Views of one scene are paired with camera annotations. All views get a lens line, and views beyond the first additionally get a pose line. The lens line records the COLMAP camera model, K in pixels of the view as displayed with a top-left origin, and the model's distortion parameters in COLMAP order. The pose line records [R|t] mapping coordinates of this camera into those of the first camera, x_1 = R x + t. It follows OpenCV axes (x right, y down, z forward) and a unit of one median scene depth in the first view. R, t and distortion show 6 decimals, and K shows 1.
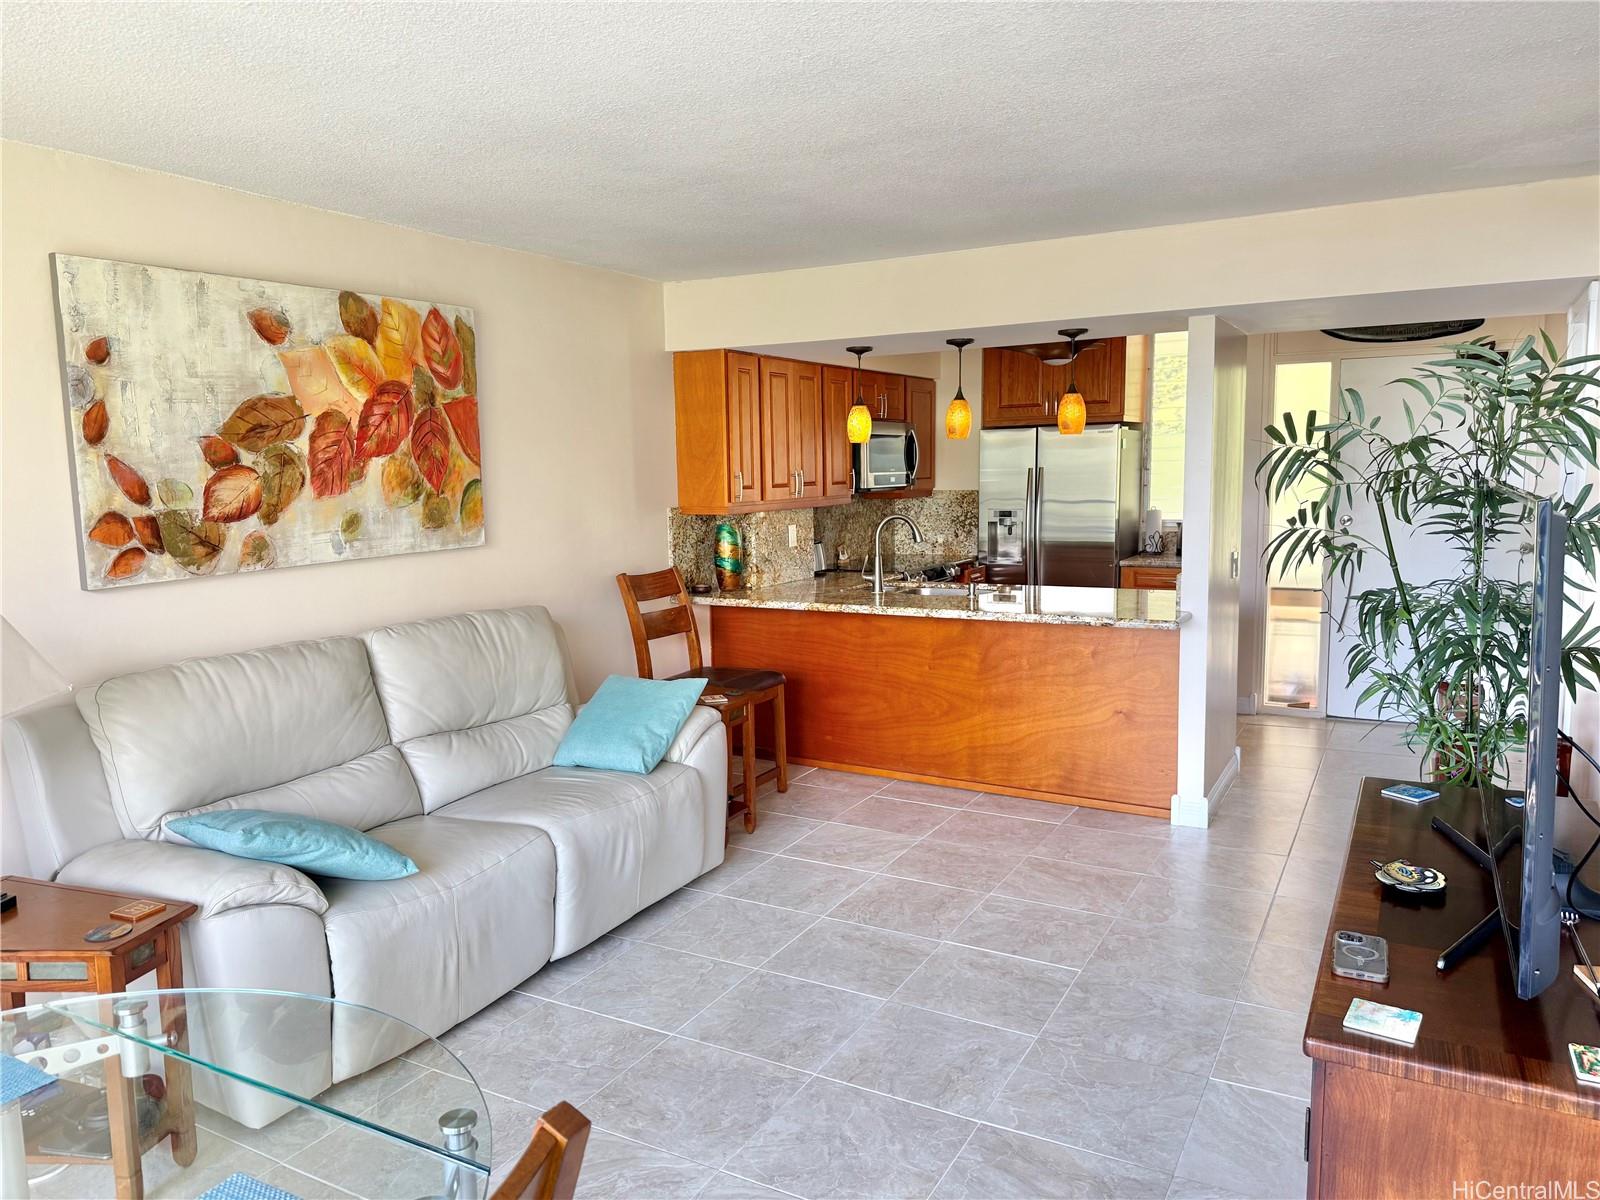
lens RADIAL K [[1118.2, 0, 823.5], [0, 1118.2, 596.1], [0, 0, 1]] dist [-0.002364, -0.003350]
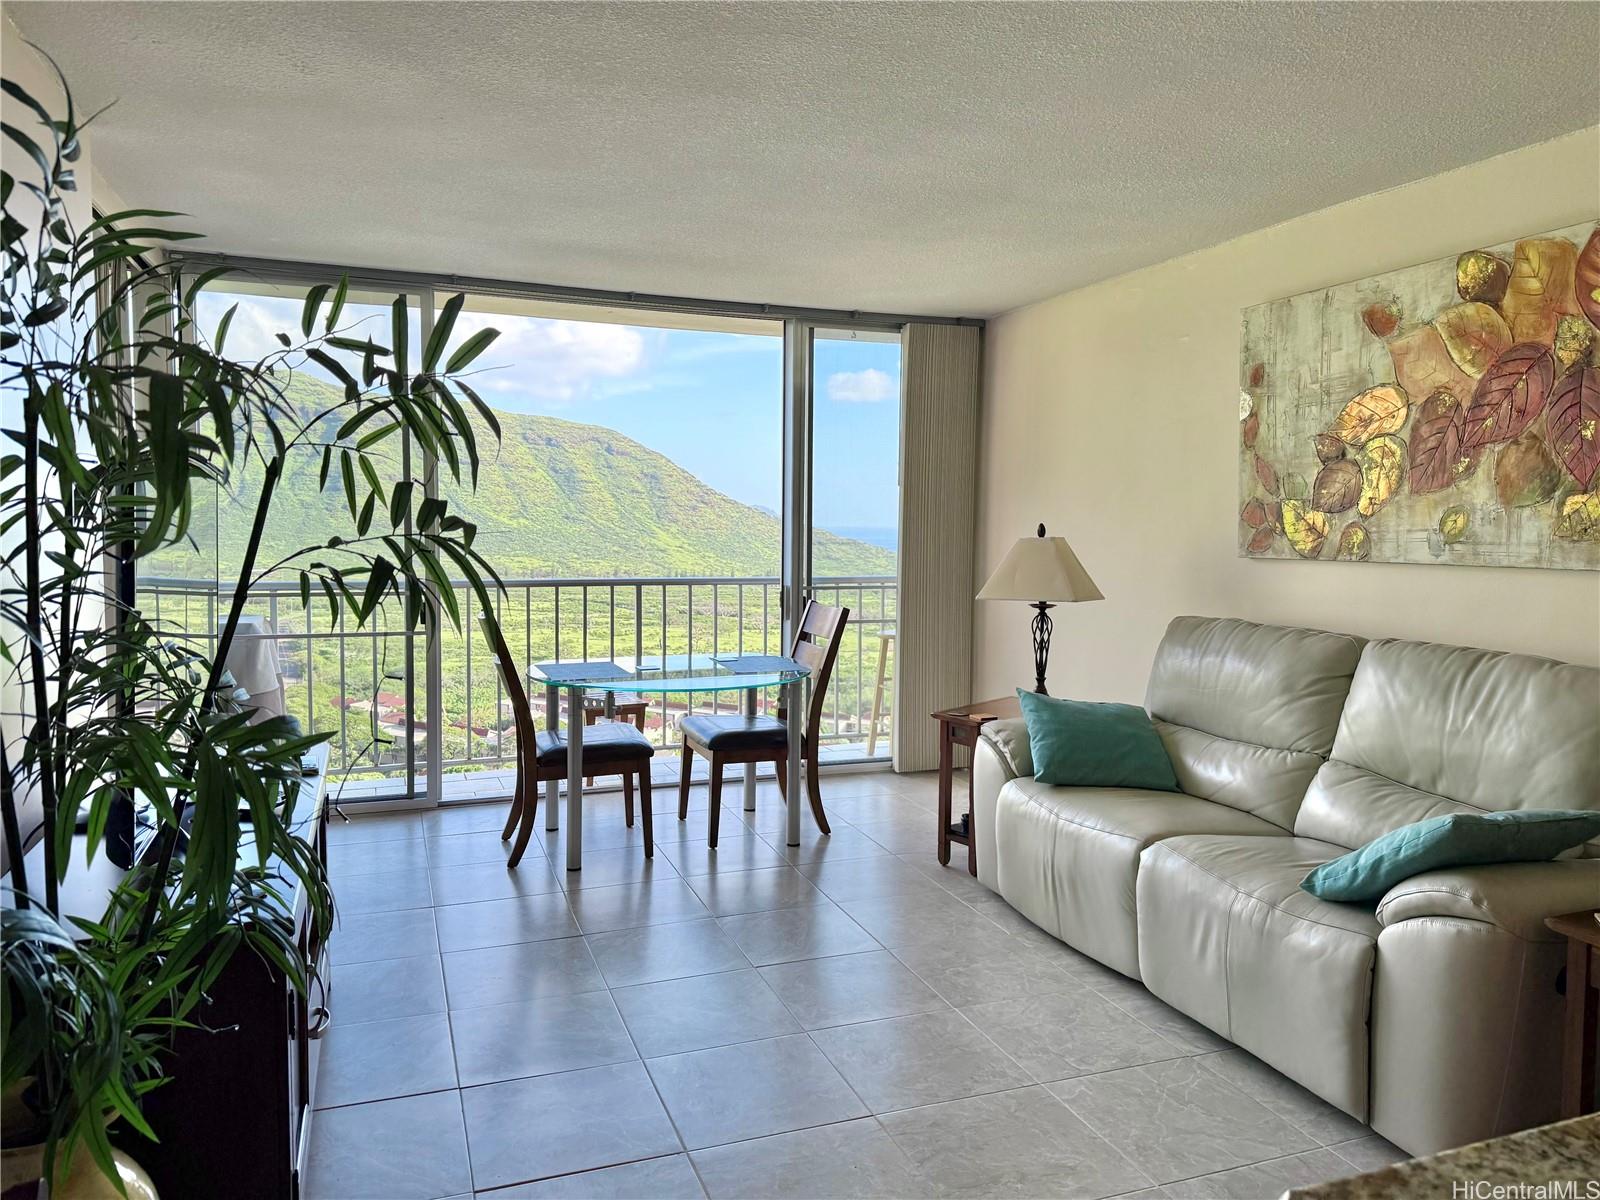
lens RADIAL K [[1118.2, 0, 823.5], [0, 1118.2, 596.1], [0, 0, 1]] dist [-0.002364, -0.003350]
pose [[-0.645555, 0.063933, -0.761033, 0.559816], [-0.089982, 0.983182, 0.158924, -0.104284], [0.758394, 0.171074, -0.628945, 1.204418]]
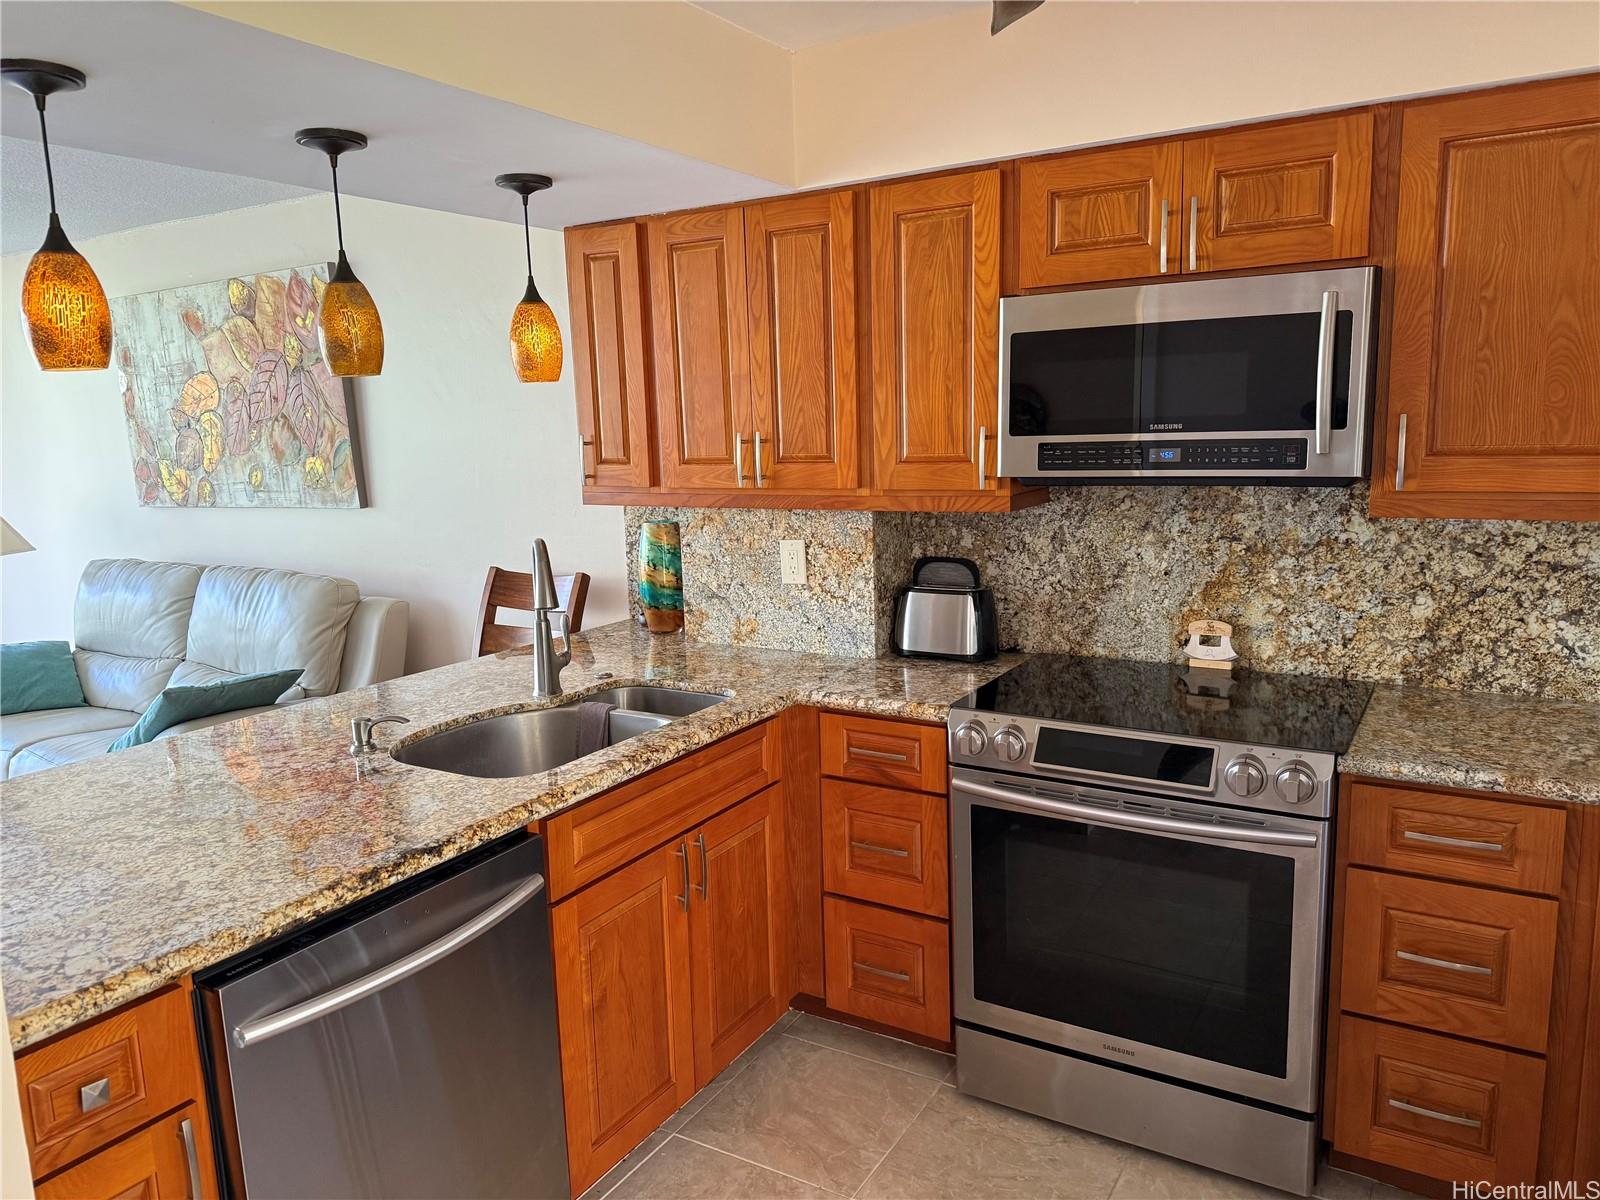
lens RADIAL K [[1118.2, 0, 823.5], [0, 1118.2, 596.1], [0, 0, 1]] dist [-0.002364, -0.003350]
pose [[-0.038055, 0.179622, -0.982999, 0.755941], [-0.087234, 0.979359, 0.182334, -0.213575], [0.995461, 0.092690, -0.021601, 1.666620]]
